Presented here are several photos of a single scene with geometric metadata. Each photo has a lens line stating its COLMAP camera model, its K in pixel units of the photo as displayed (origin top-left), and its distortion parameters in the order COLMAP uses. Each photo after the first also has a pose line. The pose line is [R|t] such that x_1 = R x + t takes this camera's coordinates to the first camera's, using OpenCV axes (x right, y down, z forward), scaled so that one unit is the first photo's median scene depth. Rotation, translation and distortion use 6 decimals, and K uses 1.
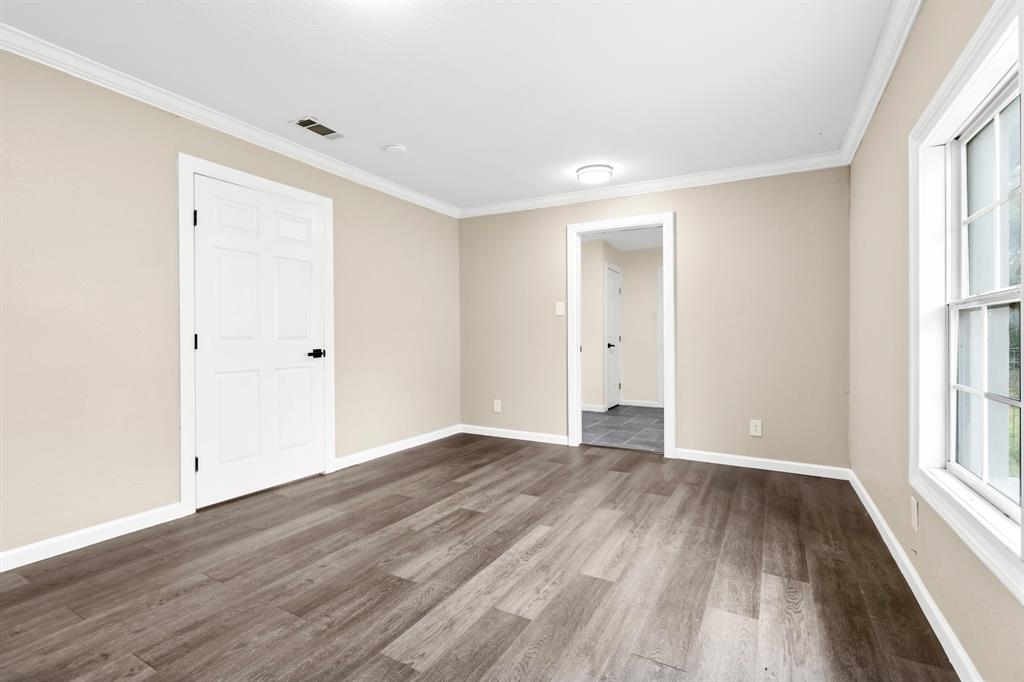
lens RADIAL K [[465.1, 0, 509.1], [0, 465.1, 340.9], [0, 0, 1]] dist [-0.008700, 0.003416]
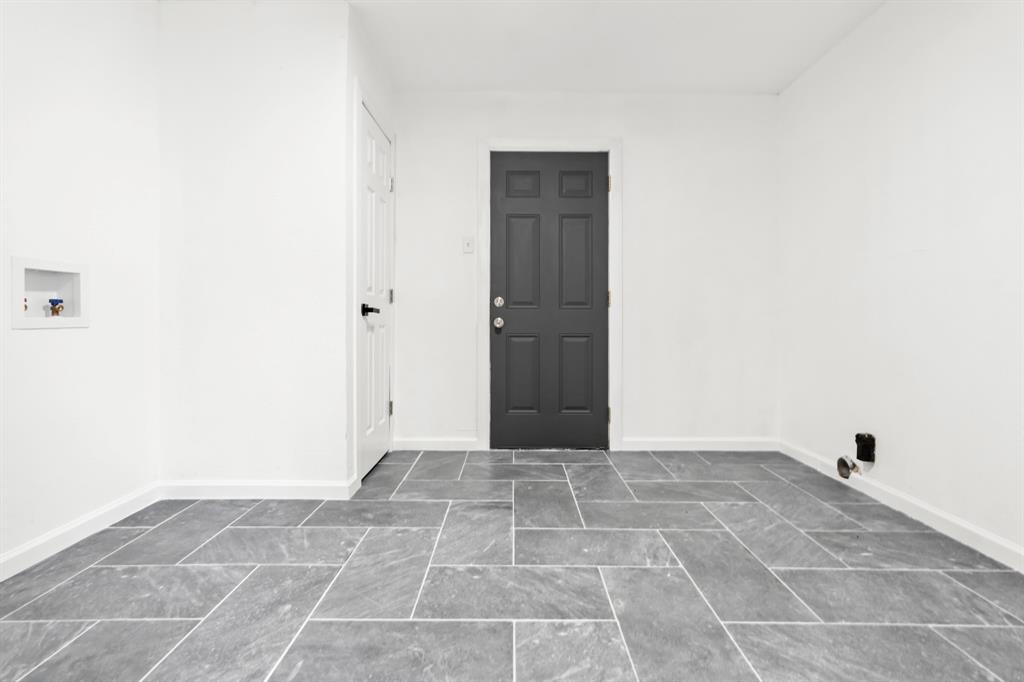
lens RADIAL K [[465.1, 0, 519.7], [0, 465.1, 319.4], [0, 0, 1]] dist [-0.008700, 0.003416]
pose [[0.862544, -0.002287, 0.505978, 0.131322], [0.001379, 0.999997, 0.002168, 0.016517], [-0.505981, -0.001172, 0.862544, 0.603102]]
